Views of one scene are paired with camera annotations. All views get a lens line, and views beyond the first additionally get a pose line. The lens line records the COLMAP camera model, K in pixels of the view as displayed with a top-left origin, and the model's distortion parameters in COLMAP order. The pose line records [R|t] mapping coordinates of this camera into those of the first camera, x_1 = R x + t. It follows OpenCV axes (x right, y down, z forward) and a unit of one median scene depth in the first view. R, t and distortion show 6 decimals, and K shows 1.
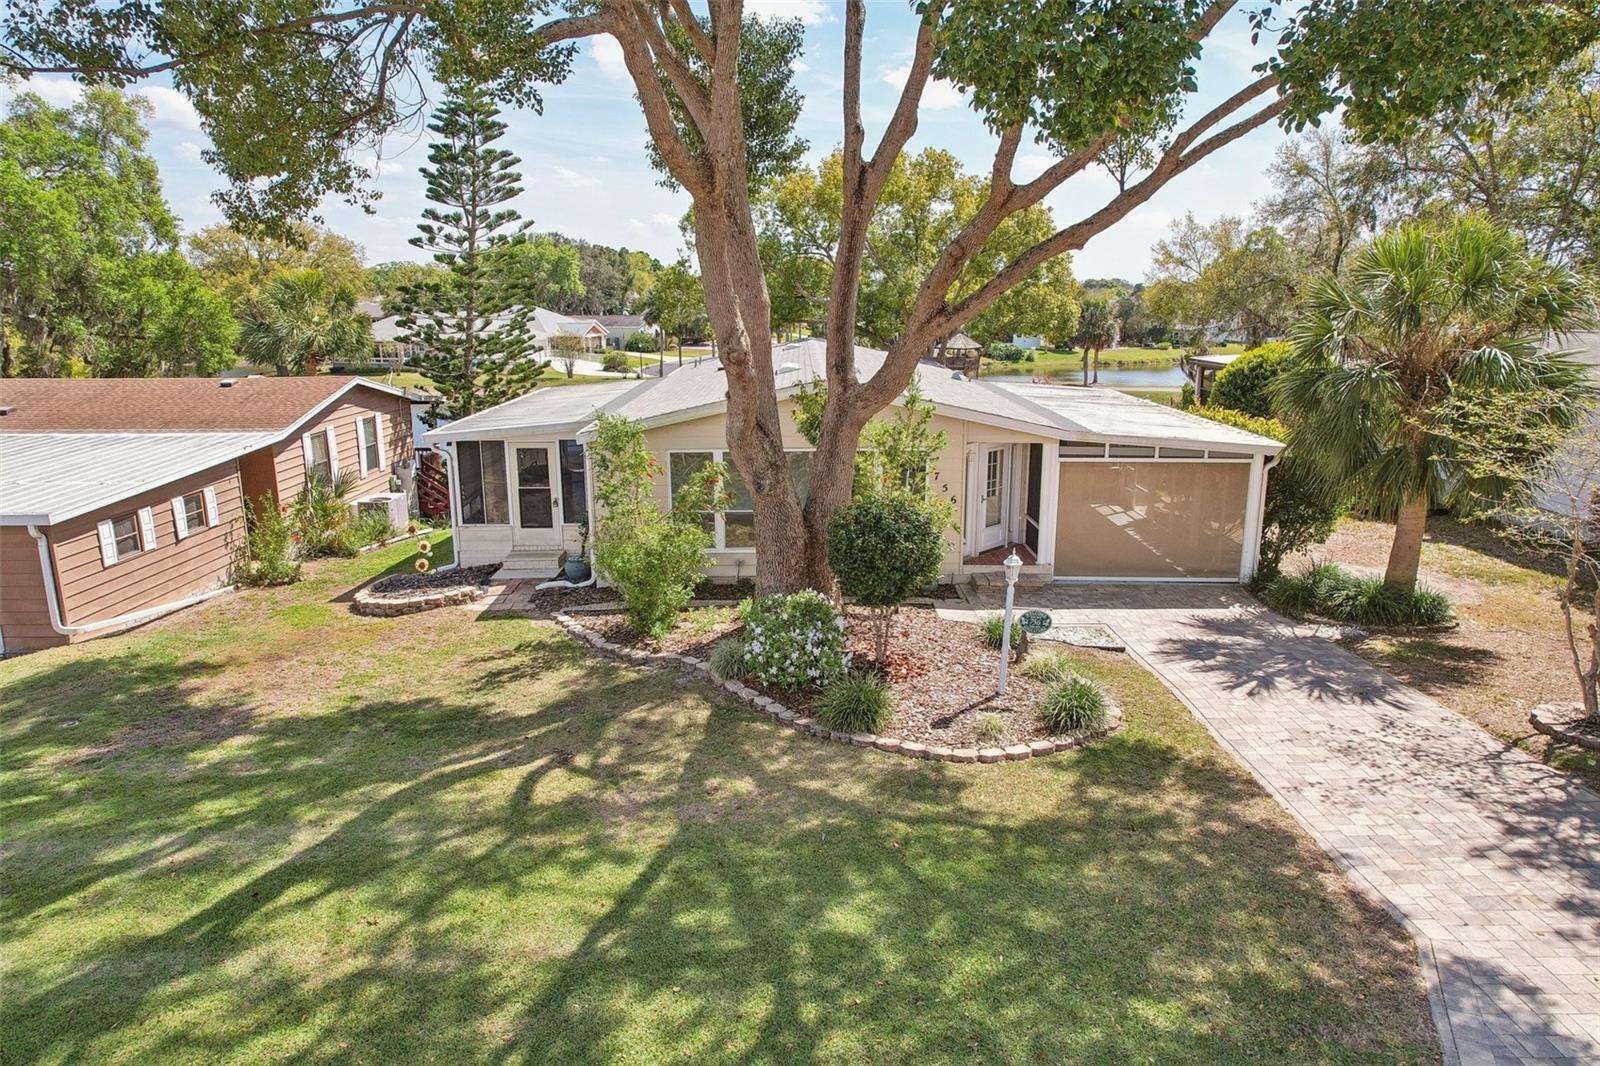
lens RADIAL K [[1021.0, 0, 800.0], [0, 1021.0, 533.0], [0, 0, 1]] dist [-0.073968, 0.064973]
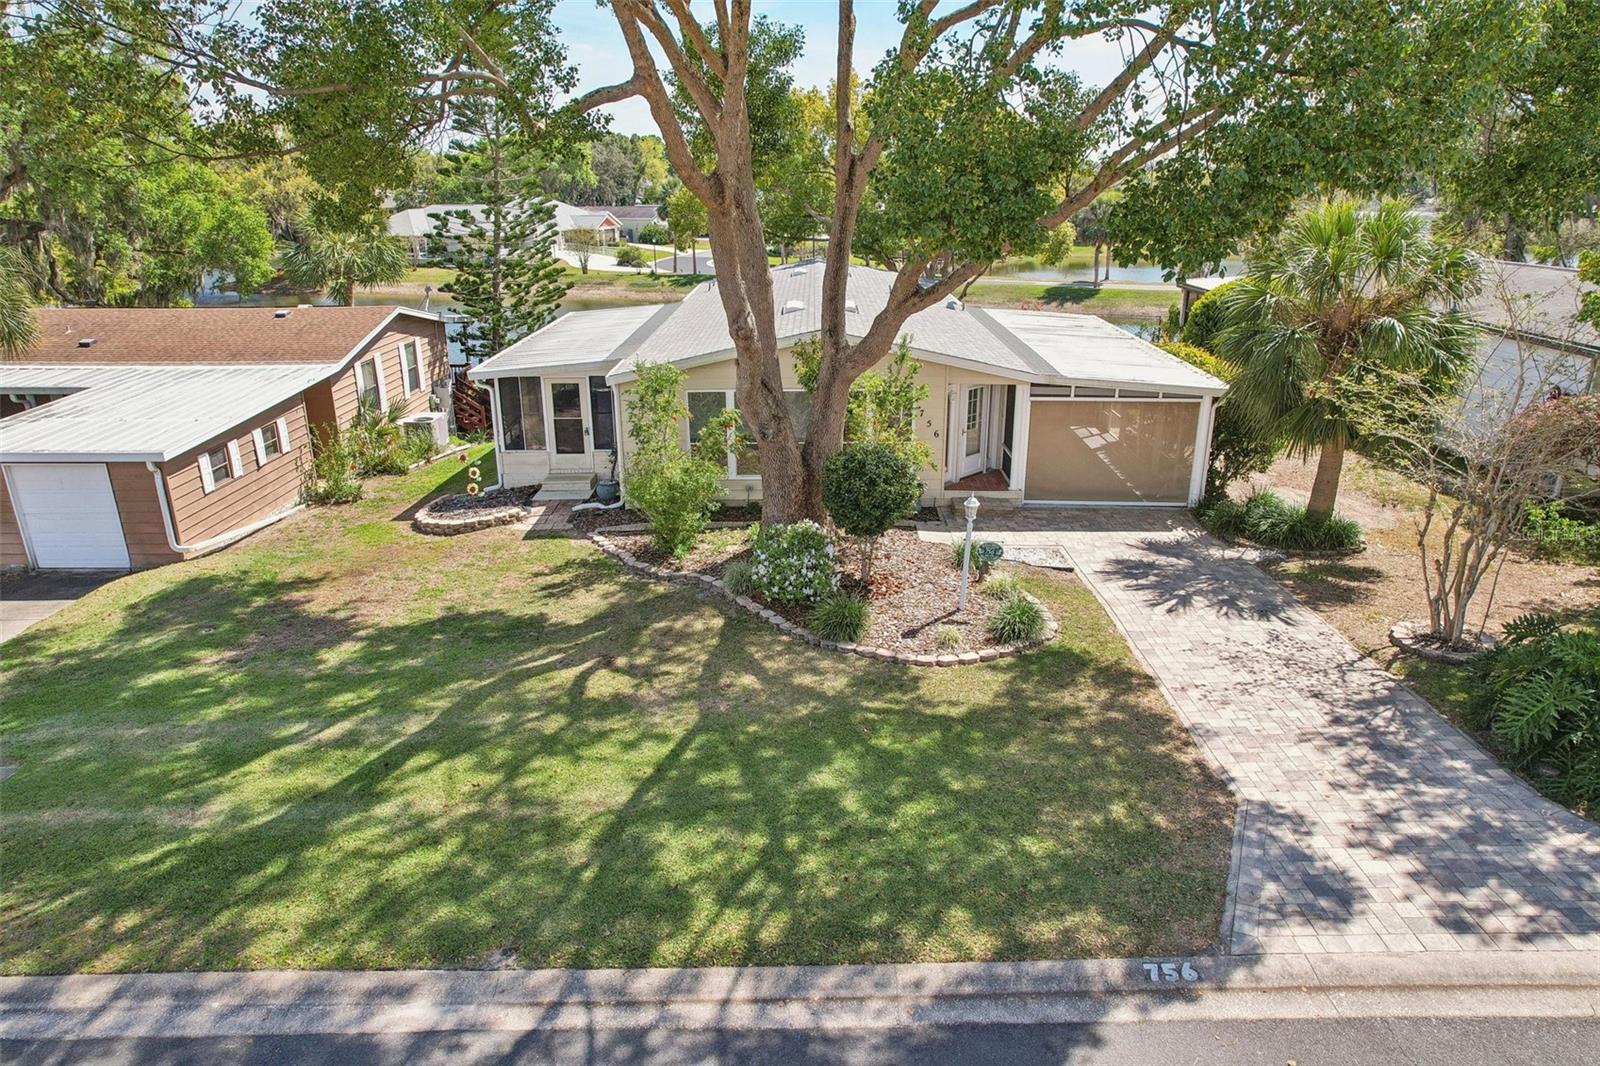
lens RADIAL K [[1021.0, 0, 800.0], [0, 1021.0, 533.0], [0, 0, 1]] dist [-0.073968, 0.064973]
pose [[0.999891, 0.003716, -0.014302, 0.016733], [-0.002132, 0.994014, 0.109233, -0.053383], [0.014622, -0.109191, 0.993913, -0.169505]]
